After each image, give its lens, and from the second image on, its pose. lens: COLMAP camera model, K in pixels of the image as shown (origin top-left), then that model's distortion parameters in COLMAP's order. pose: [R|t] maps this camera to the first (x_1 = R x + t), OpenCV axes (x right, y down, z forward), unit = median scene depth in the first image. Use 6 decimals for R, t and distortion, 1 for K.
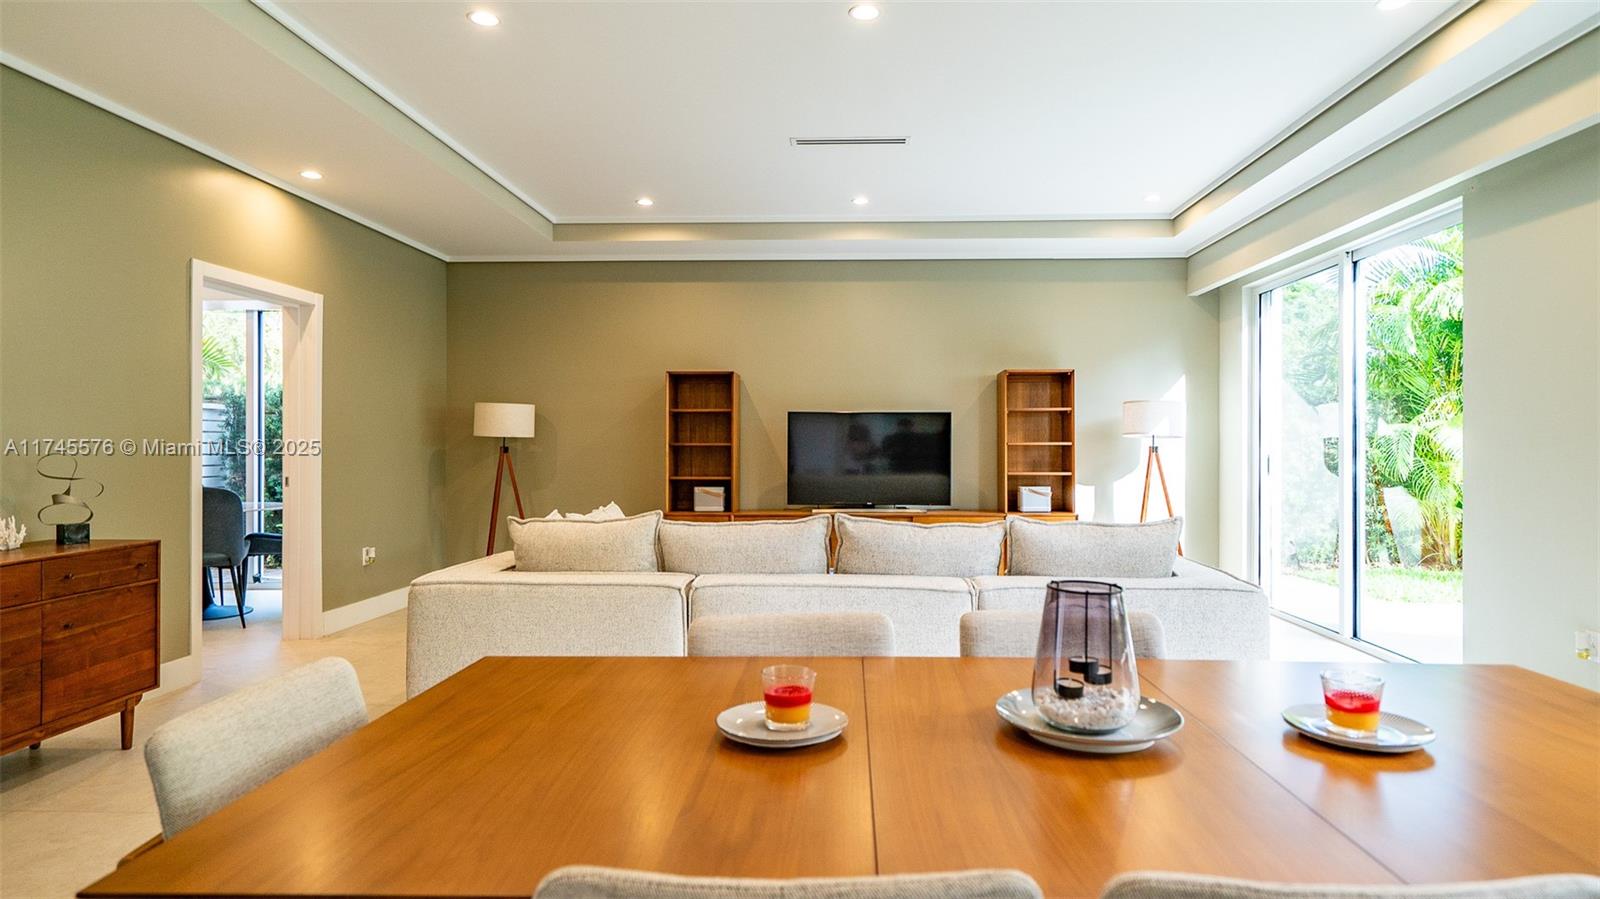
lens RADIAL K [[918.6, 0, 800.0], [0, 918.6, 449.5], [0, 0, 1]] dist [-0.002228, -0.004436]
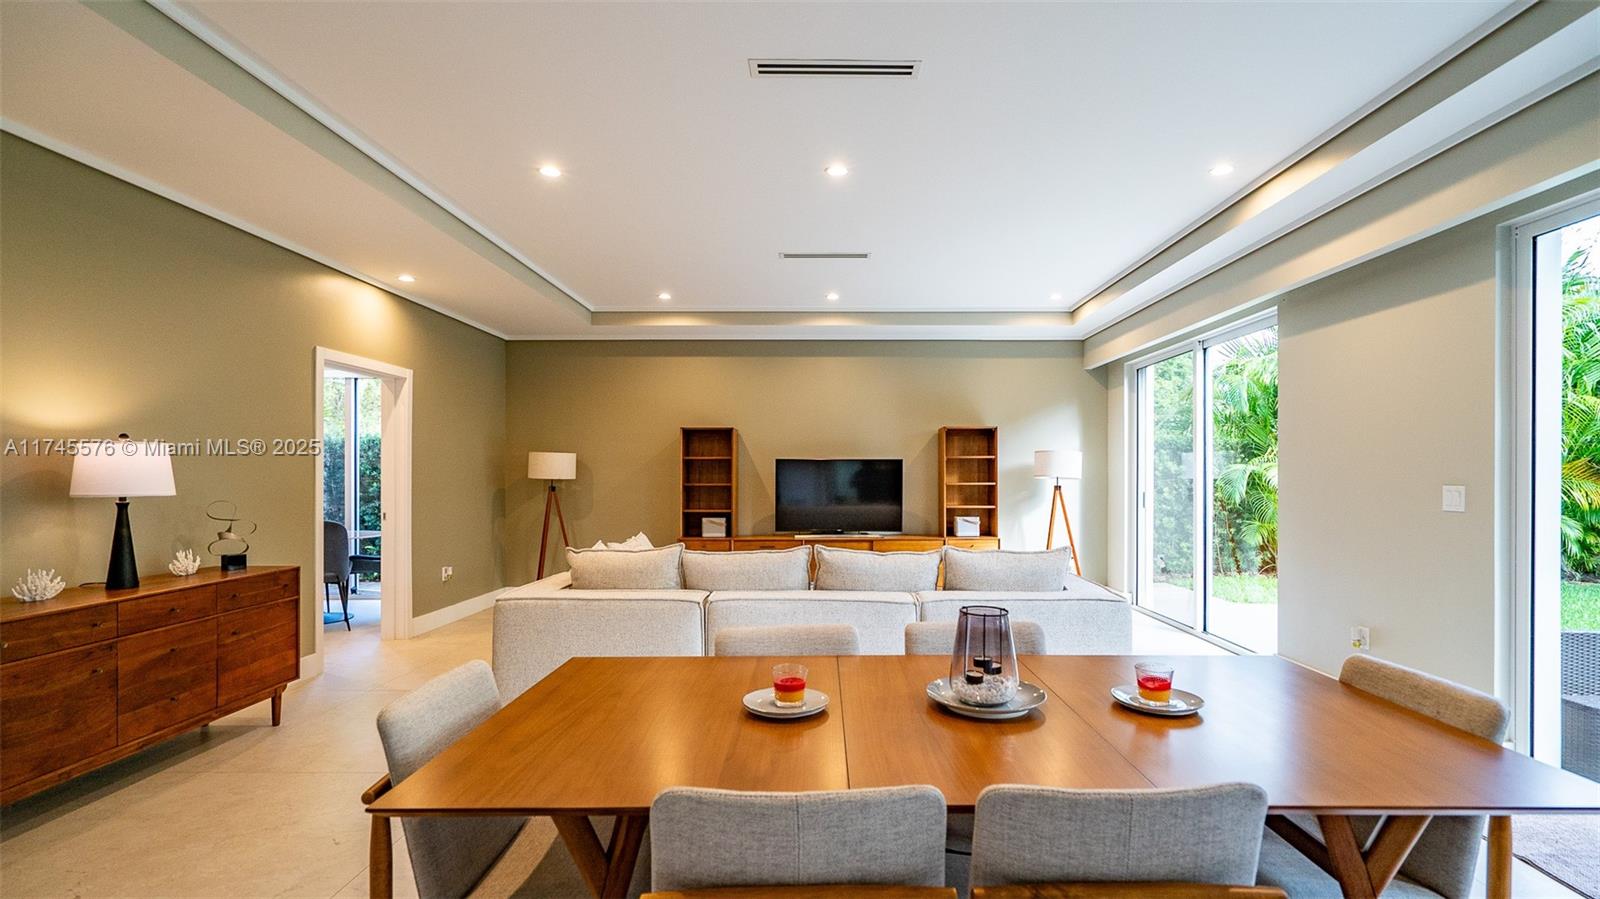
lens RADIAL K [[748.3, 0, 806.3], [0, 748.3, 480.4], [0, 0, 1]] dist [-0.021599, 0.000718]
pose [[0.999463, -0.001620, 0.032716, -0.008886], [0.001566, 0.999997, 0.001655, -0.024450], [-0.032719, -0.001603, 0.999463, -0.081133]]
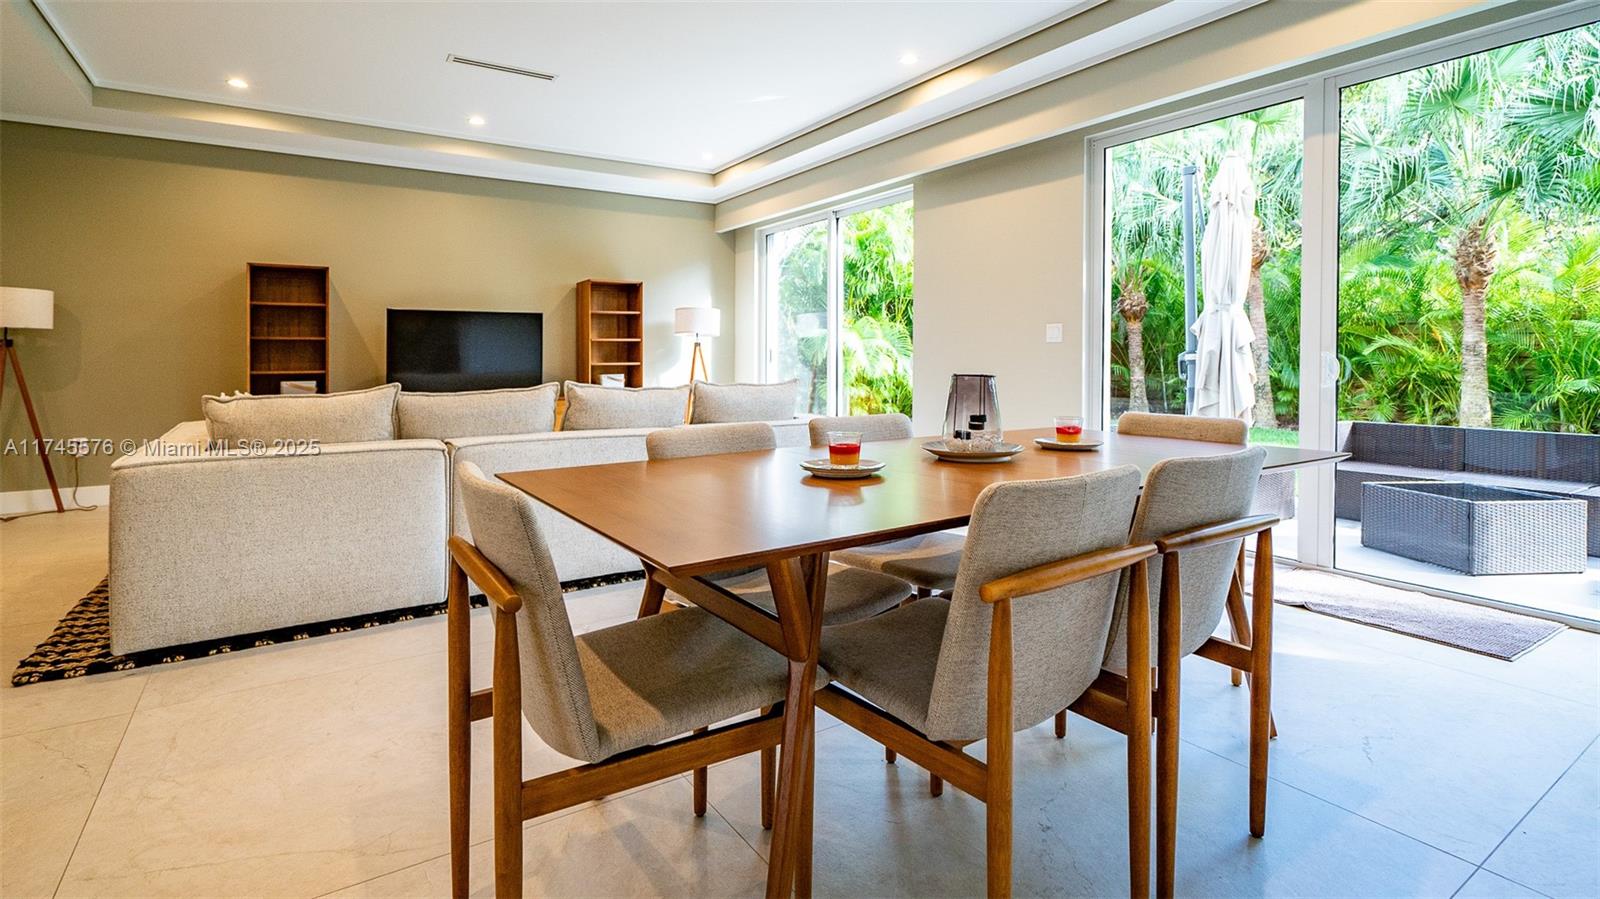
lens RADIAL K [[779.1, 0, 799.4], [0, 779.1, 376.6], [0, 0, 1]] dist [-0.000851, 0.000208]
pose [[0.808525, -0.019257, 0.588147, -0.304765], [0.007564, 0.999722, 0.022334, 0.040753], [-0.588414, -0.013609, 0.808445, -0.017496]]
